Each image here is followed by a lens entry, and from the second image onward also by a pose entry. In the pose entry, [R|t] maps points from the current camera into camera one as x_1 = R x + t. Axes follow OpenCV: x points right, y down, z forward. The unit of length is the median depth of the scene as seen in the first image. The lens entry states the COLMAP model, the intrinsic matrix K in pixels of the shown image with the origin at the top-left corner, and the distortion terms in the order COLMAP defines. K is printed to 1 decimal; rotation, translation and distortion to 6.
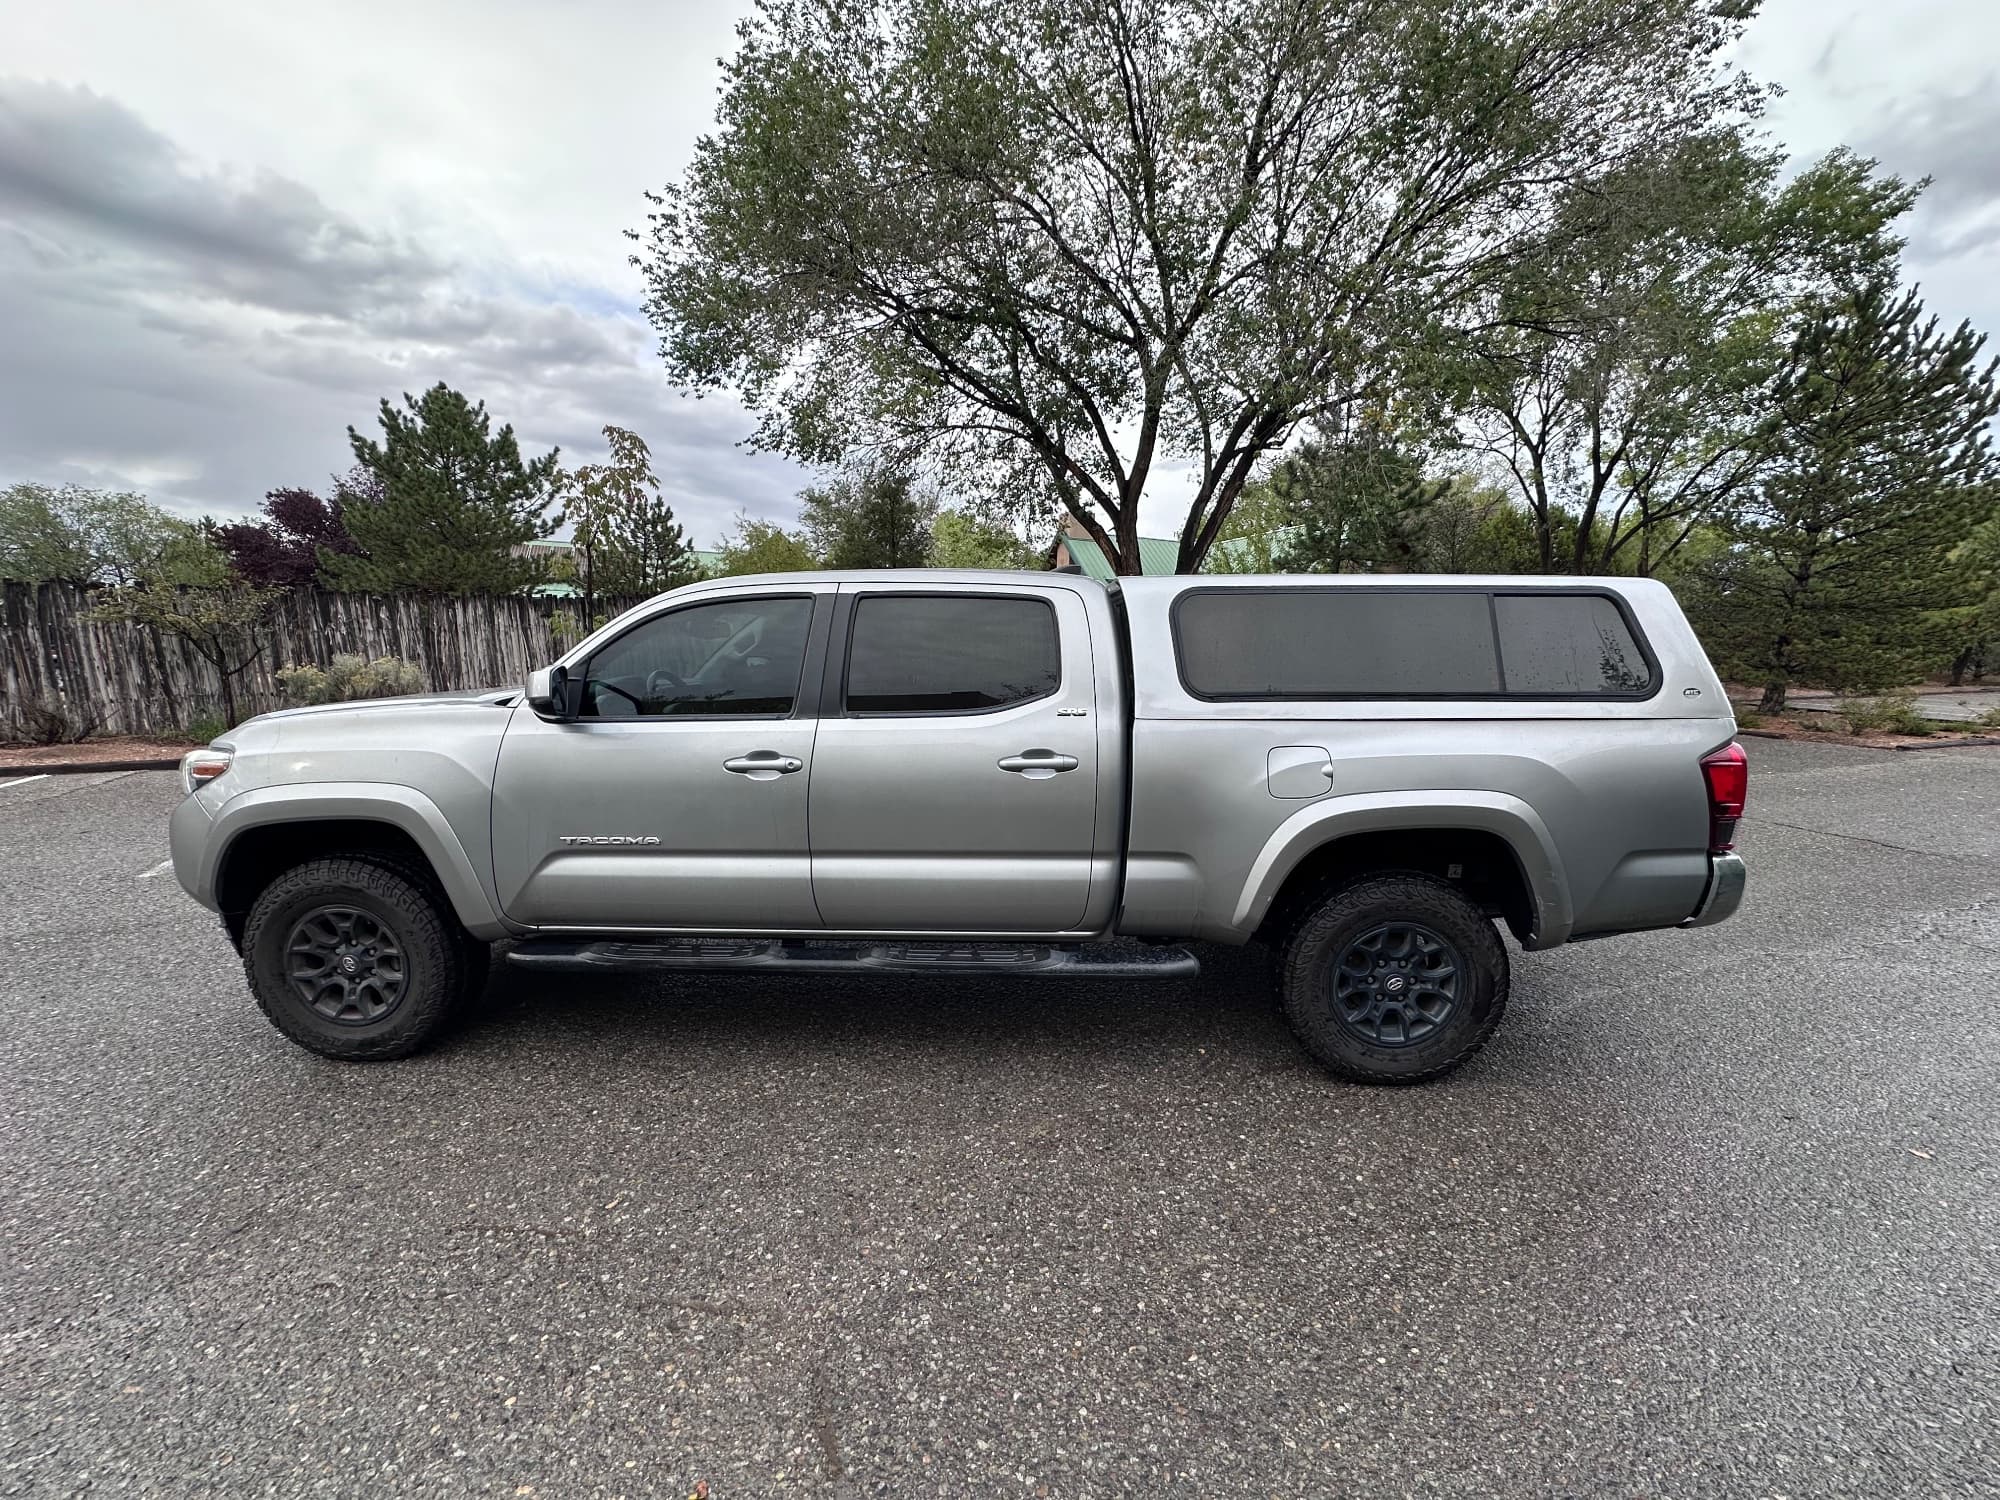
lens RADIAL K [[793.7, 0, 1000.0], [0, 793.7, 750.0], [0, 0, 1]] dist [-0.001841, -0.000005]
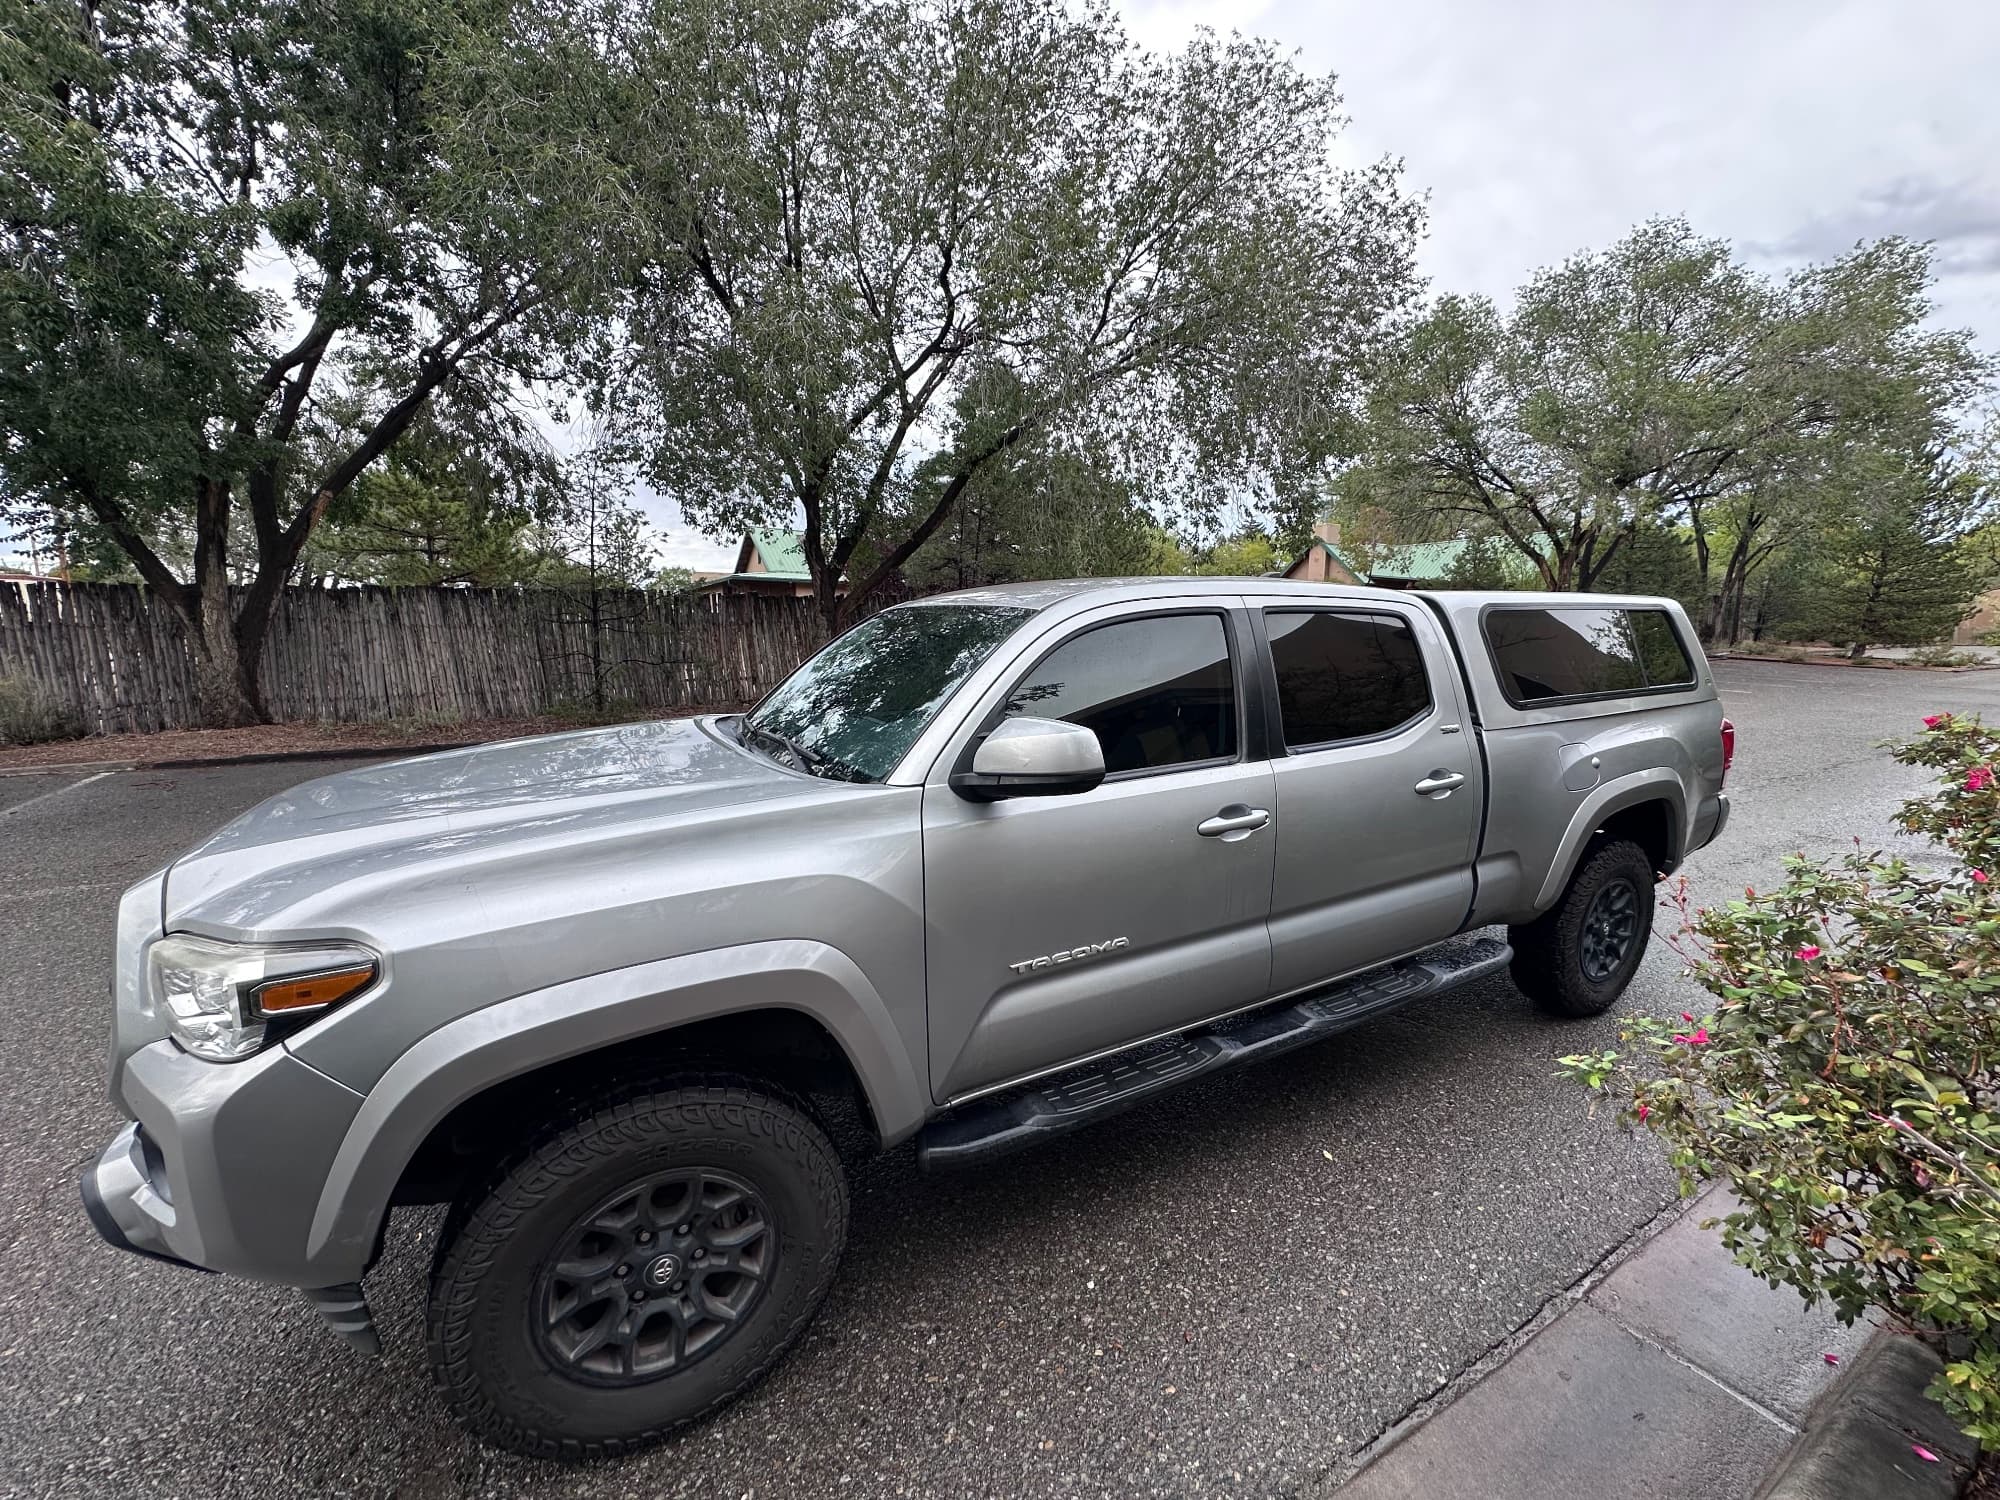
lens RADIAL K [[793.7, 0, 1000.0], [0, 793.7, 750.0], [0, 0, 1]] dist [-0.001841, -0.000005]
pose [[0.866400, -0.088613, 0.491425, -0.866424], [0.070126, 0.995967, 0.055957, -0.113954], [-0.494402, -0.014020, 0.869121, 0.397629]]
